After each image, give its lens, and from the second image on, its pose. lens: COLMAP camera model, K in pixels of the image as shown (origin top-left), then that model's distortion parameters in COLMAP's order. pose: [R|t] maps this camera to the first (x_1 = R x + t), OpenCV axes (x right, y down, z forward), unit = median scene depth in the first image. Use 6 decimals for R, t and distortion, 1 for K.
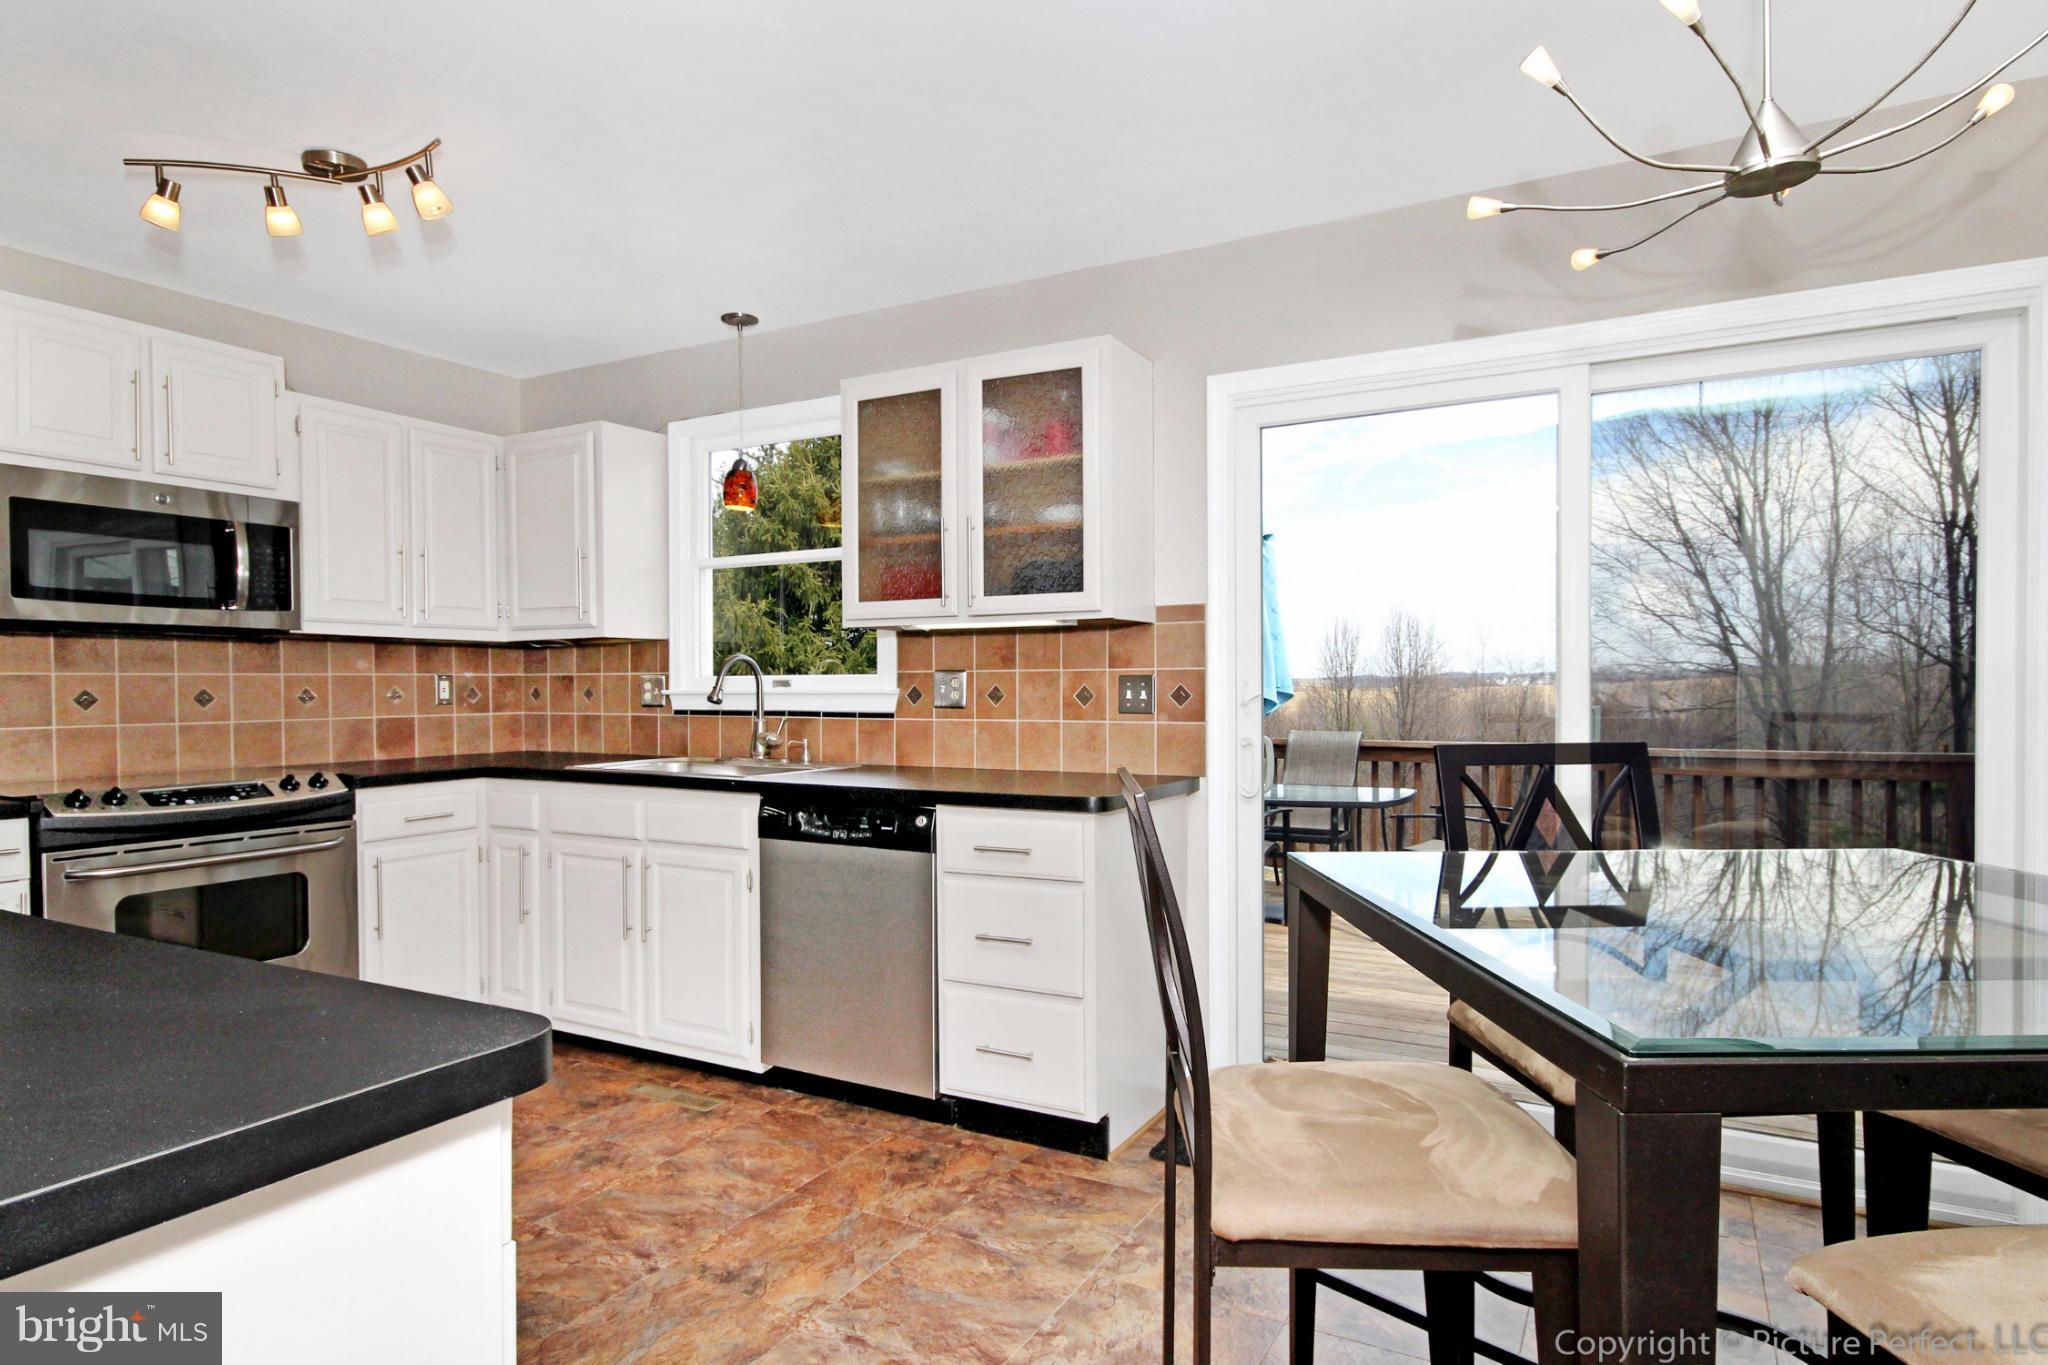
lens RADIAL K [[1139.0, 0, 1031.2], [0, 1139.0, 726.5], [0, 0, 1]] dist [-0.000404, 0.000914]
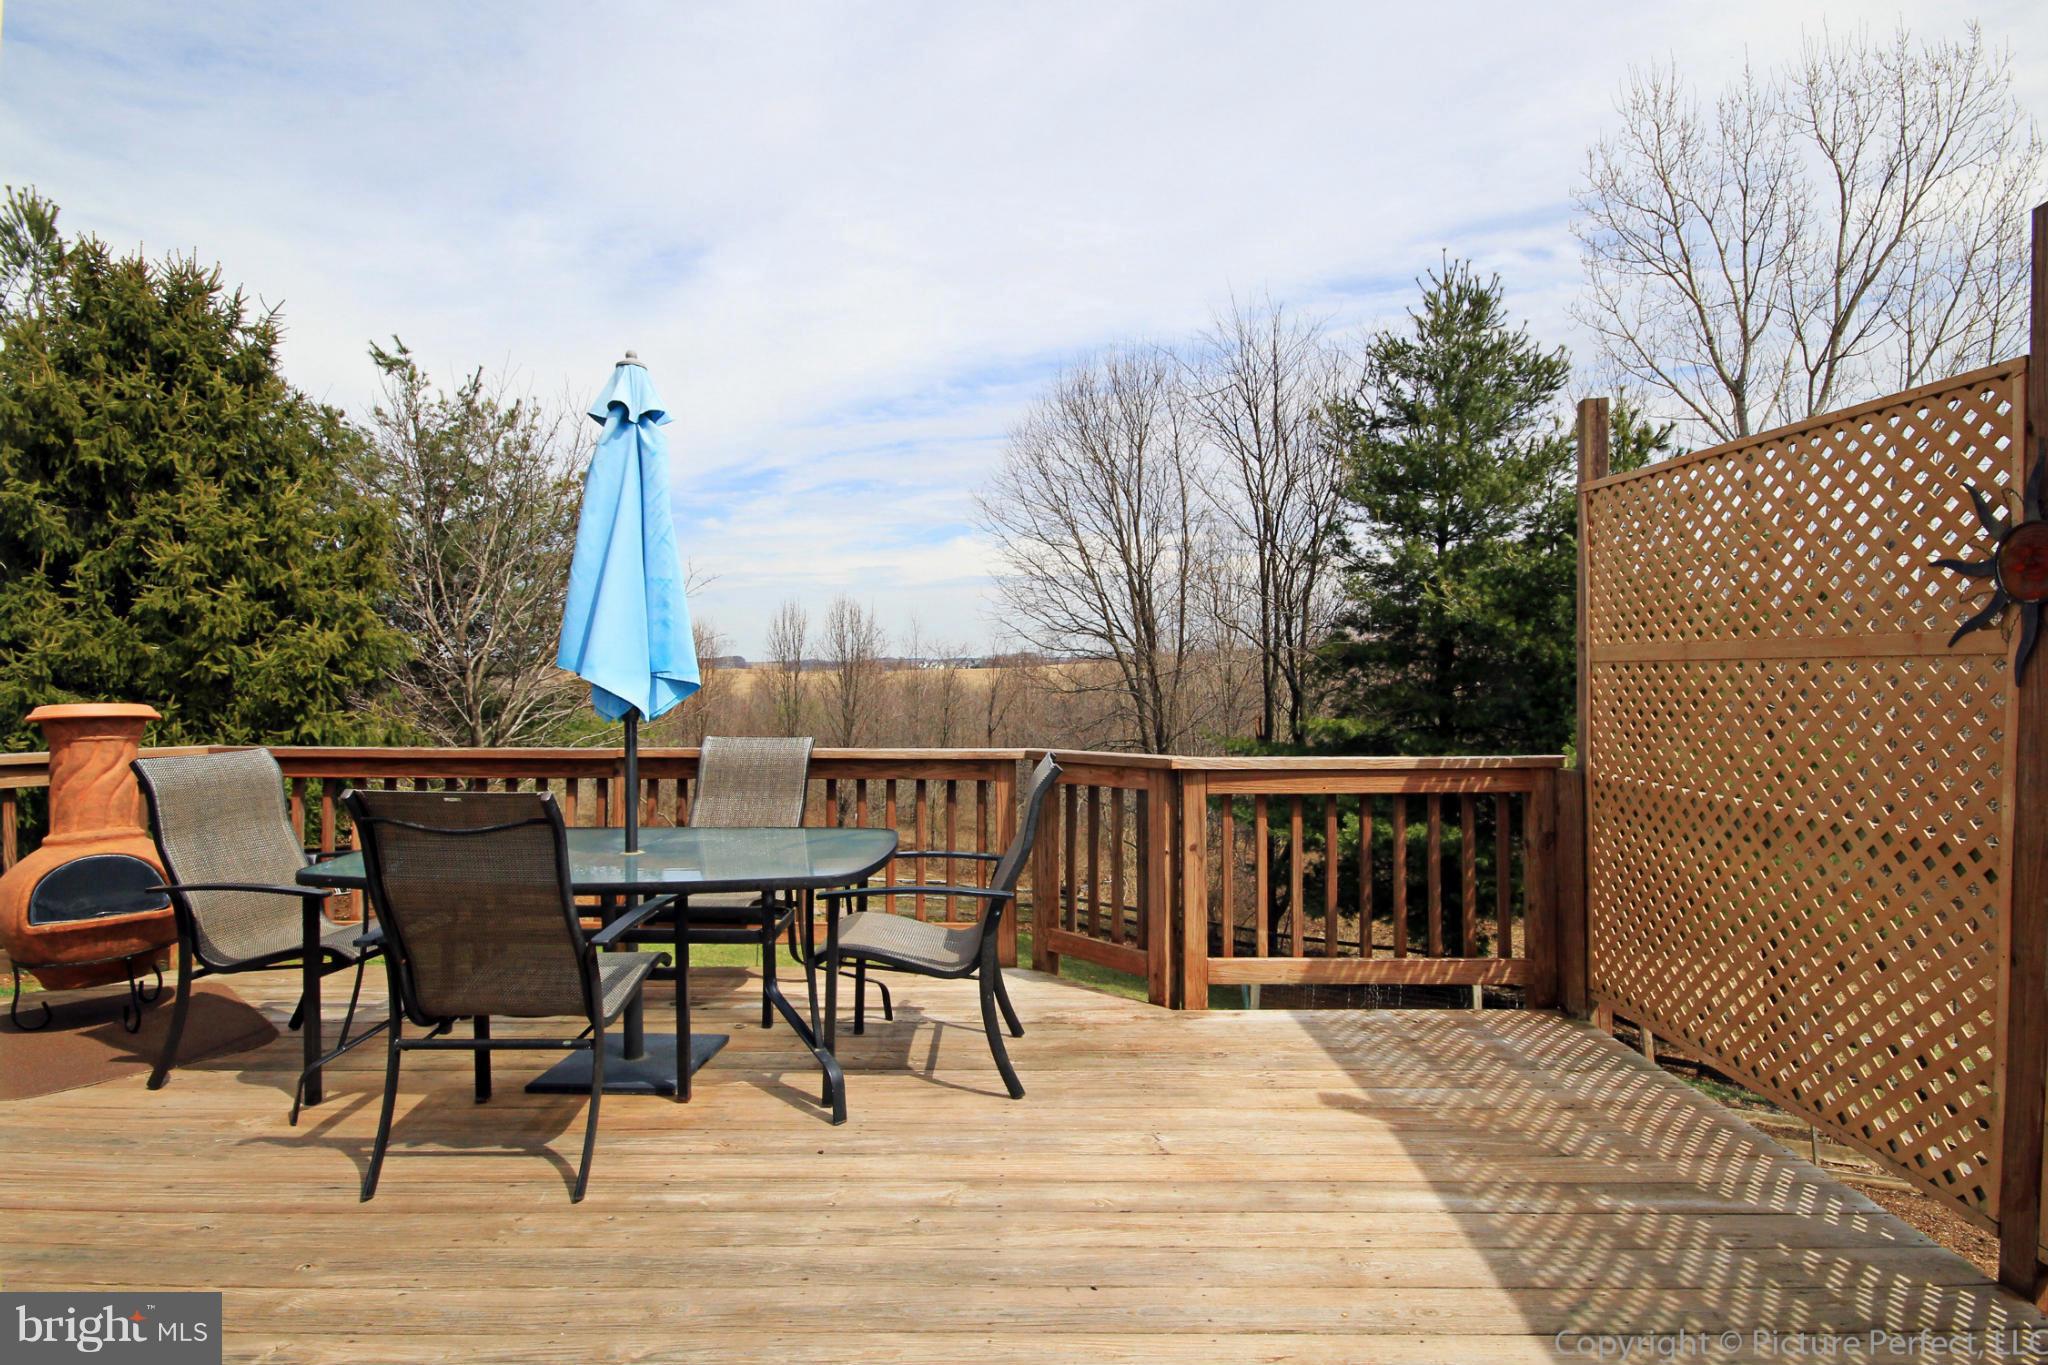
lens RADIAL K [[1090.1, 0, 1024.0], [0, 1090.1, 682.5], [0, 0, 1]] dist [-0.003194, -0.000351]
pose [[0.888233, -0.003180, 0.459383, 0.214385], [0.013923, 0.999703, -0.020000, -0.026537], [-0.459183, 0.024161, 0.888013, 0.750940]]
